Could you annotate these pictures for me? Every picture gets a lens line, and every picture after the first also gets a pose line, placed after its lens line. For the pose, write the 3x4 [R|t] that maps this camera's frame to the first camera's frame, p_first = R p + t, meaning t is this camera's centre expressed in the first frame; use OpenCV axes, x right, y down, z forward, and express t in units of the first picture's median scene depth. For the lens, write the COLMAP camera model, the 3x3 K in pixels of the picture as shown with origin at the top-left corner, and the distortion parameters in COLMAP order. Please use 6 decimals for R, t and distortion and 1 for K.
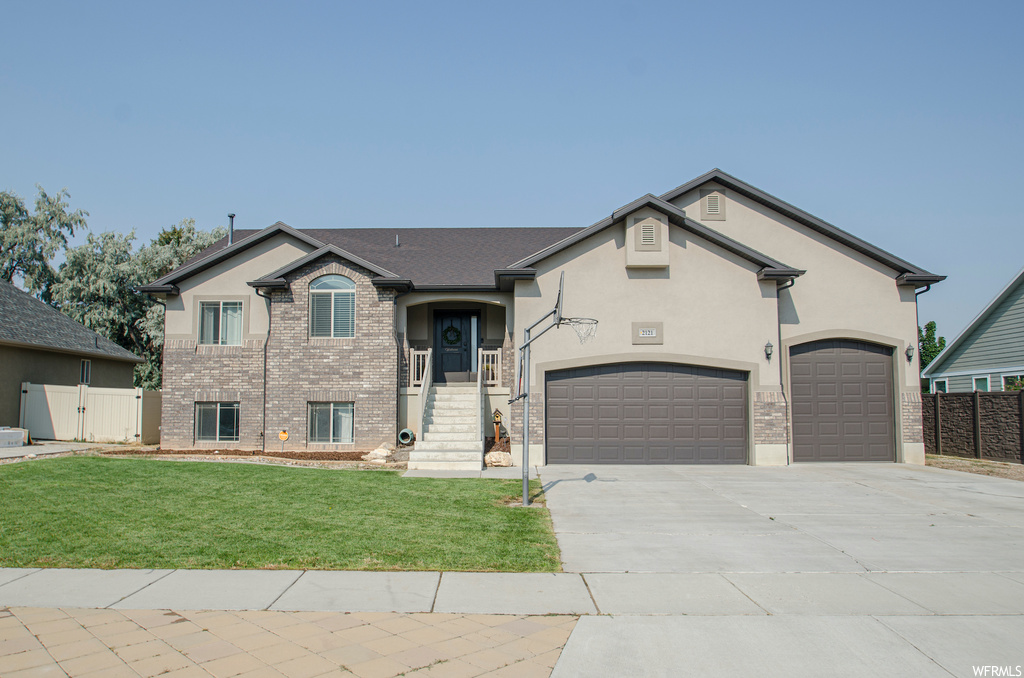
lens RADIAL K [[730.7, 0, 507.3], [0, 730.7, 342.0], [0, 0, 1]] dist [-0.032659, 0.002306]
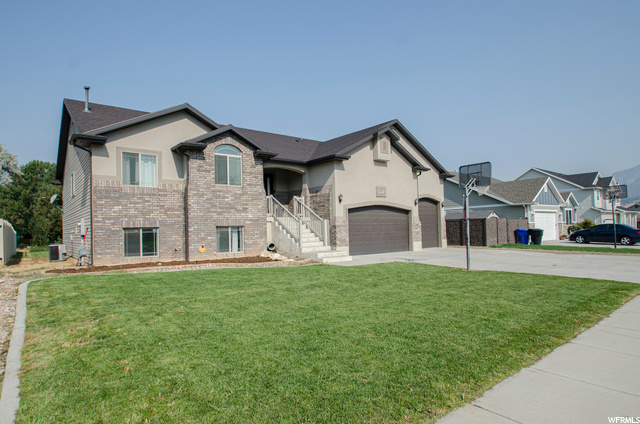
lens RADIAL K [[375.4, 0, 319.6], [0, 375.4, 209.4], [0, 0, 1]] dist [-0.004738, -0.000889]
pose [[0.764666, 0.015744, 0.644235, -0.613568], [-0.036207, 0.999172, 0.018557, 0.023844], [-0.643409, -0.037516, 0.764603, 0.261553]]
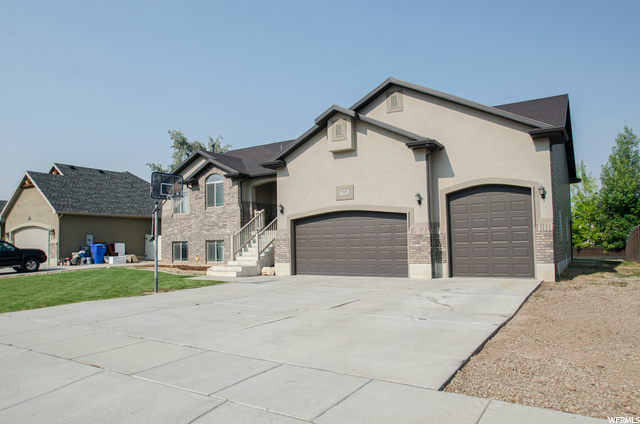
lens RADIAL K [[456.7, 0, 319.1], [0, 456.7, 210.8], [0, 0, 1]] dist [-0.032659, 0.002306]
pose [[0.850718, -0.055939, -0.522638, 0.620927], [0.070819, 0.997453, 0.008516, 0.013635], [0.520830, -0.044258, 0.852512, 0.124764]]
